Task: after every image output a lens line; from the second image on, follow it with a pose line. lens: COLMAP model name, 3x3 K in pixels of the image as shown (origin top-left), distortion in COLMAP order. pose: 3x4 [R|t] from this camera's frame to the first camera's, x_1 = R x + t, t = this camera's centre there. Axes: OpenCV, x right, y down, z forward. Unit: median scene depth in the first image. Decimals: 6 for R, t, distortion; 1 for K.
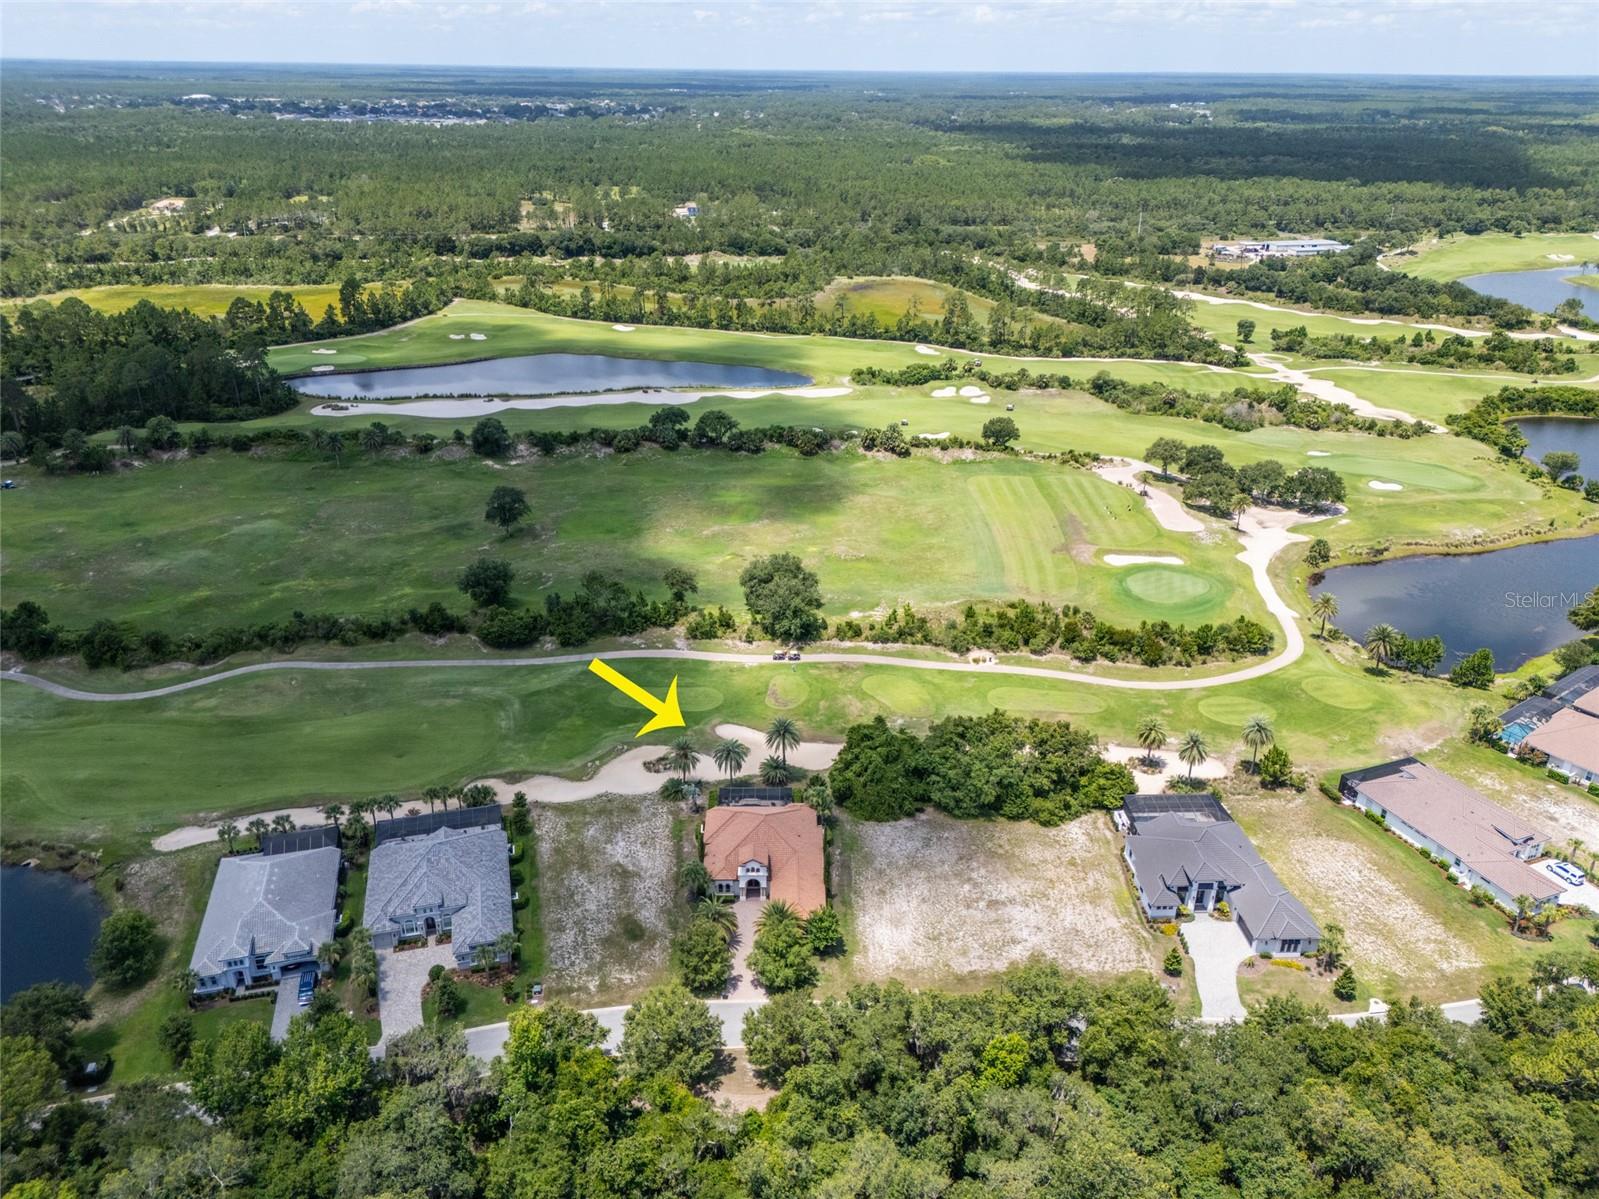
lens RADIAL K [[1176.0, 0, 799.5], [0, 1176.0, 599.5], [0, 0, 1]] dist [0.076909, -0.077588]
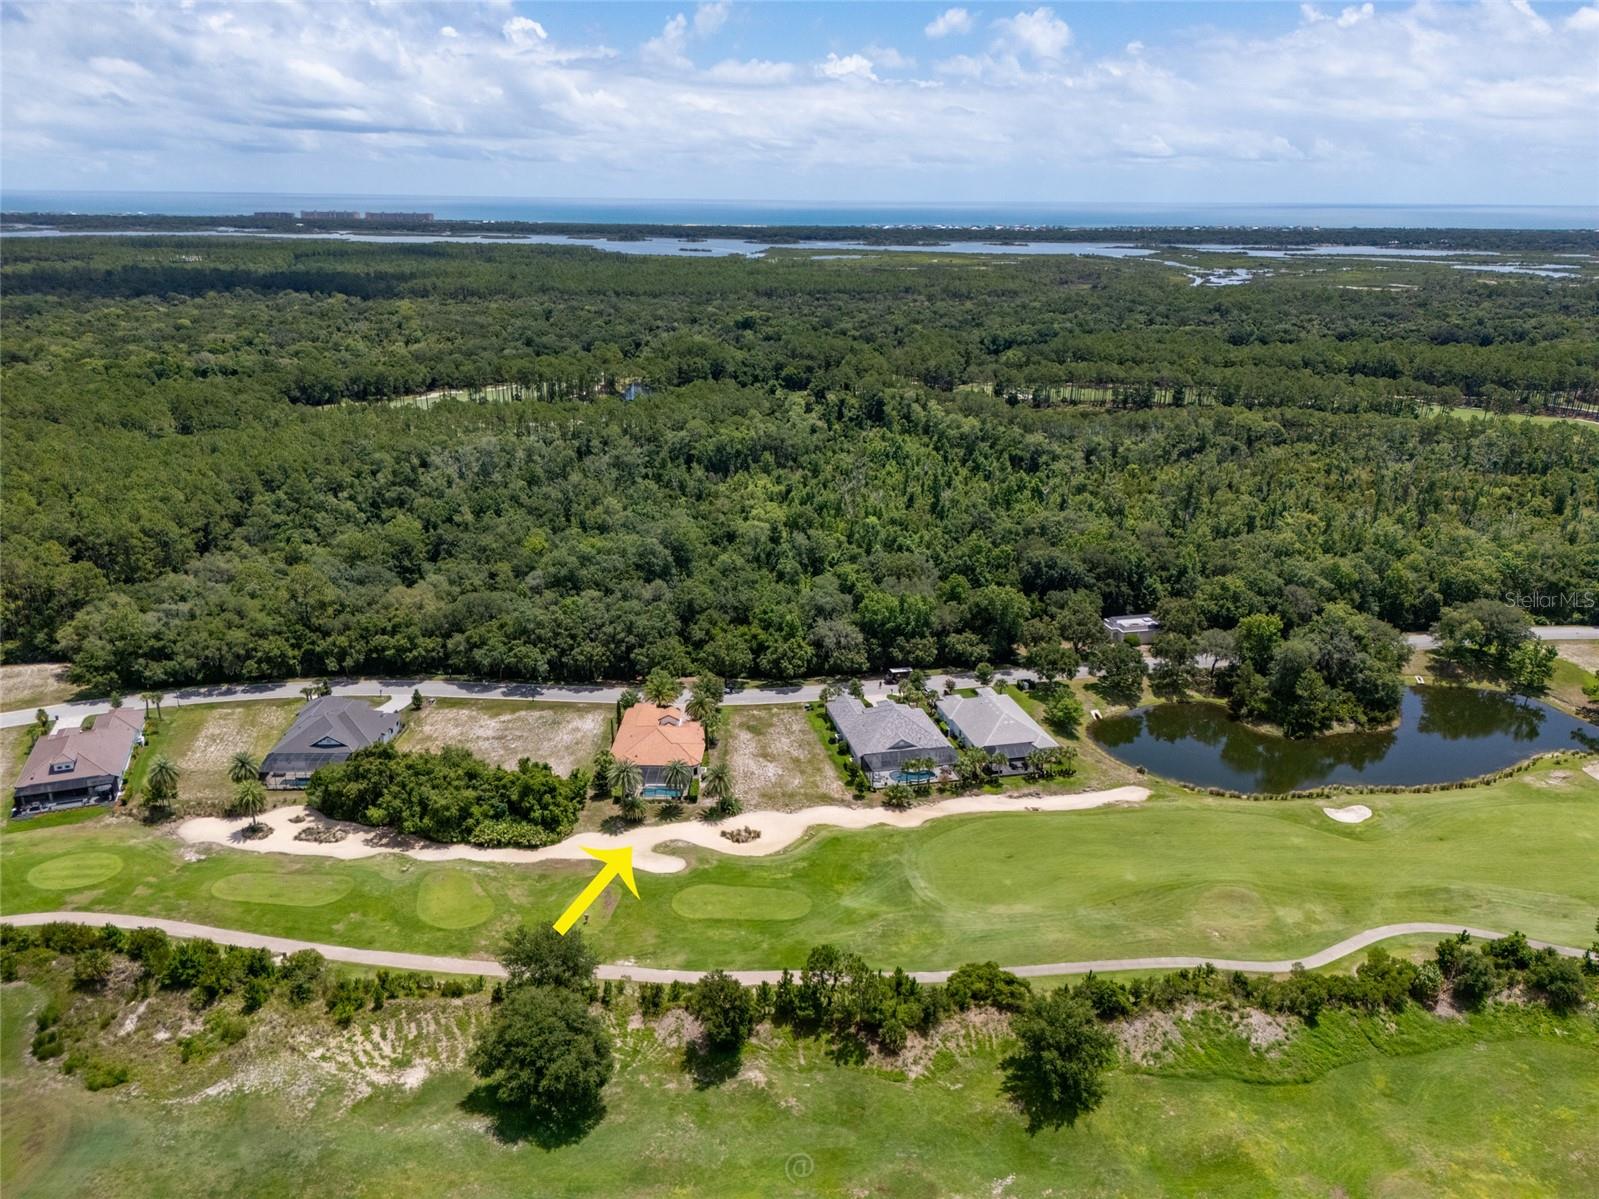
lens RADIAL K [[1171.5, 0, 799.5], [0, 1171.5, 599.5], [0, 0, 1]] dist [0.141666, -0.248598]
pose [[-0.999372, -0.027805, 0.021955, -0.155318], [-0.005161, 0.727363, 0.686233, -0.592116], [-0.035051, 0.685689, -0.727050, 1.353048]]
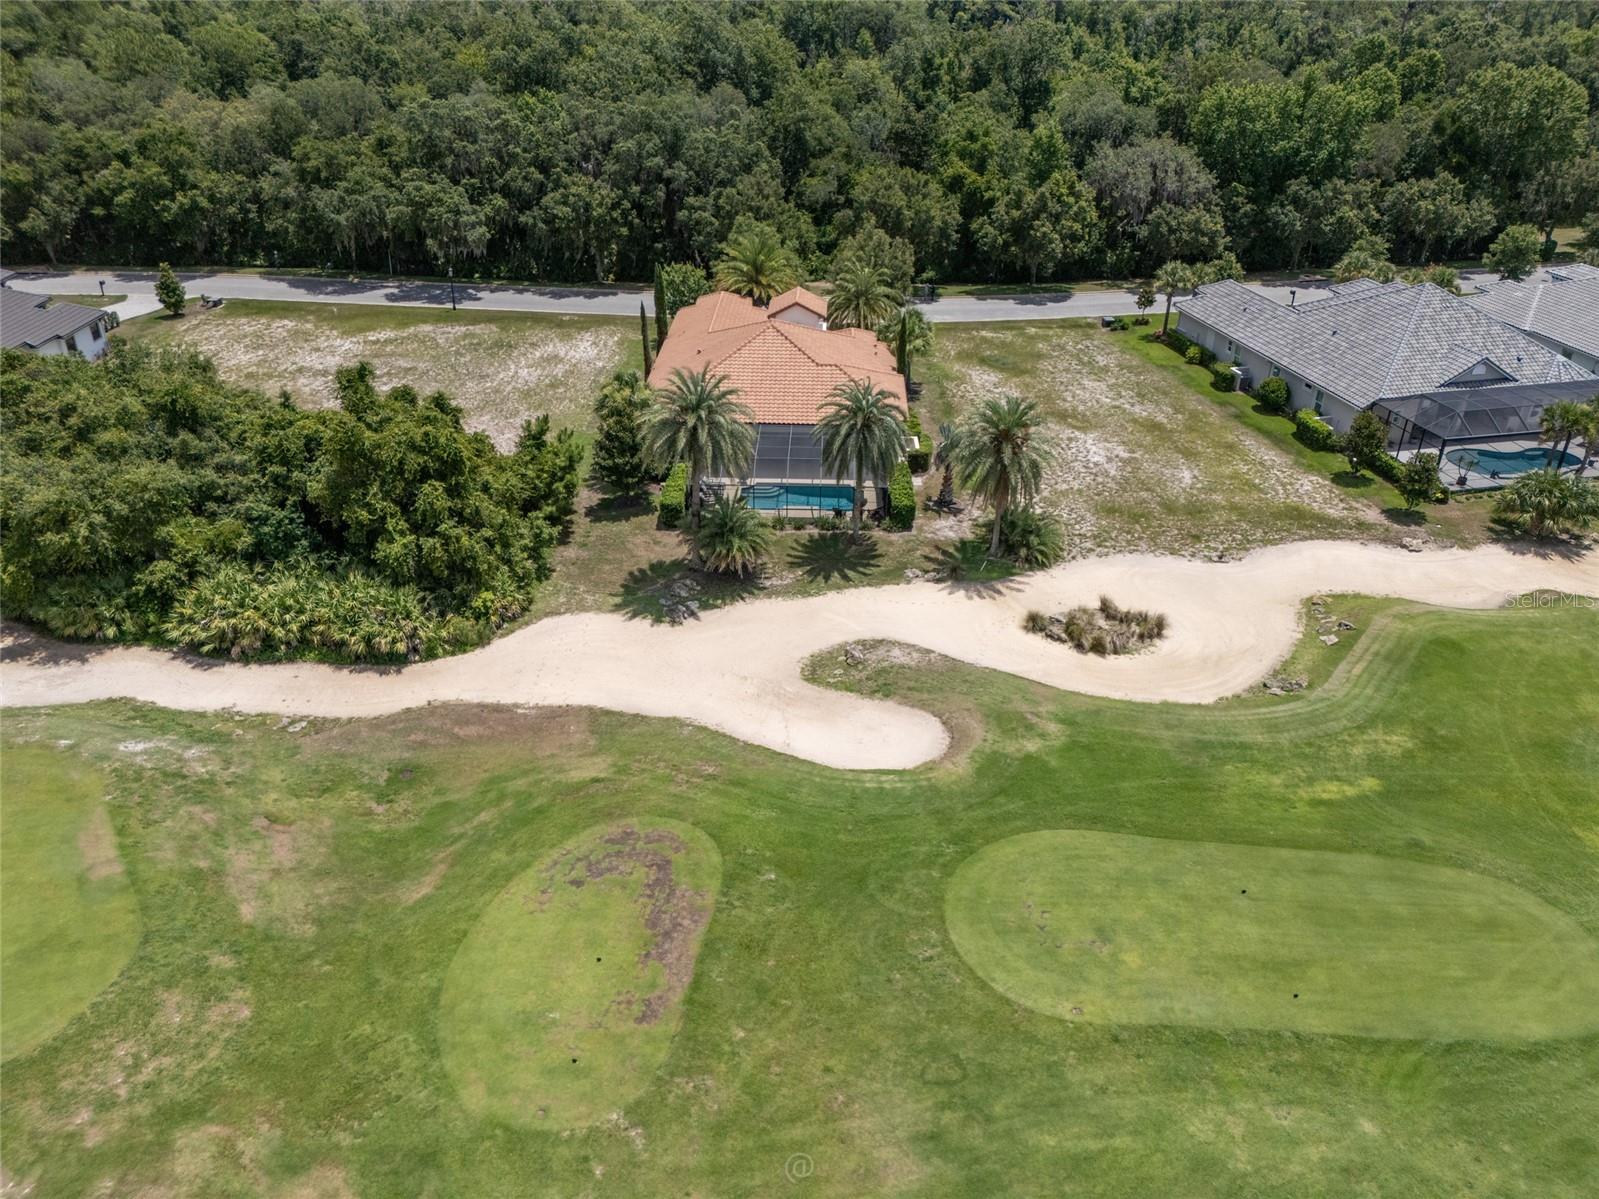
lens RADIAL K [[1176.0, 0, 799.5], [0, 1176.0, 599.5], [0, 0, 1]] dist [0.076909, -0.077588]
pose [[-0.998779, -0.037850, 0.031761, -0.043447], [0.003256, 0.590994, 0.806669, -0.087650], [-0.049303, 0.805787, -0.590149, 0.997003]]
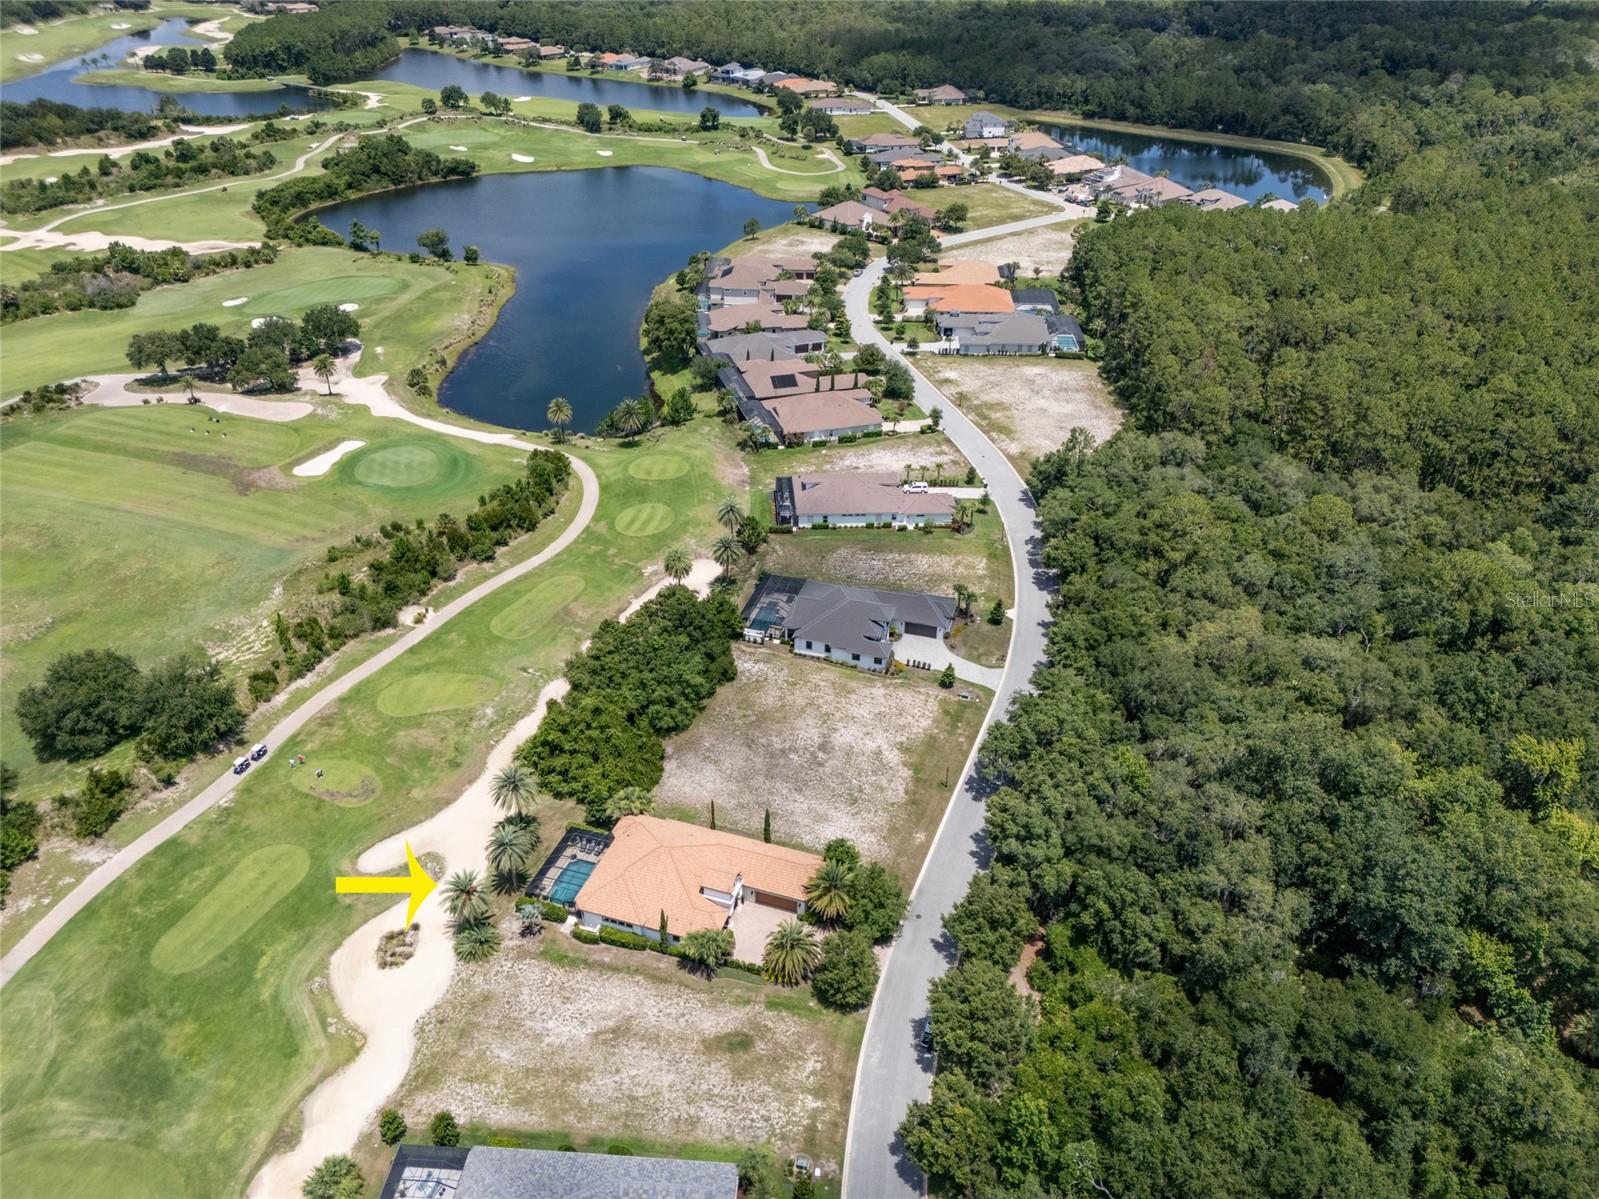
lens RADIAL K [[1176.0, 0, 799.5], [0, 1176.0, 599.5], [0, 0, 1]] dist [0.076909, -0.077588]
pose [[0.326648, -0.504958, 0.798949, -0.418669], [0.380763, 0.843992, 0.377753, -0.172777], [-0.865055, 0.180818, 0.467957, 0.370918]]
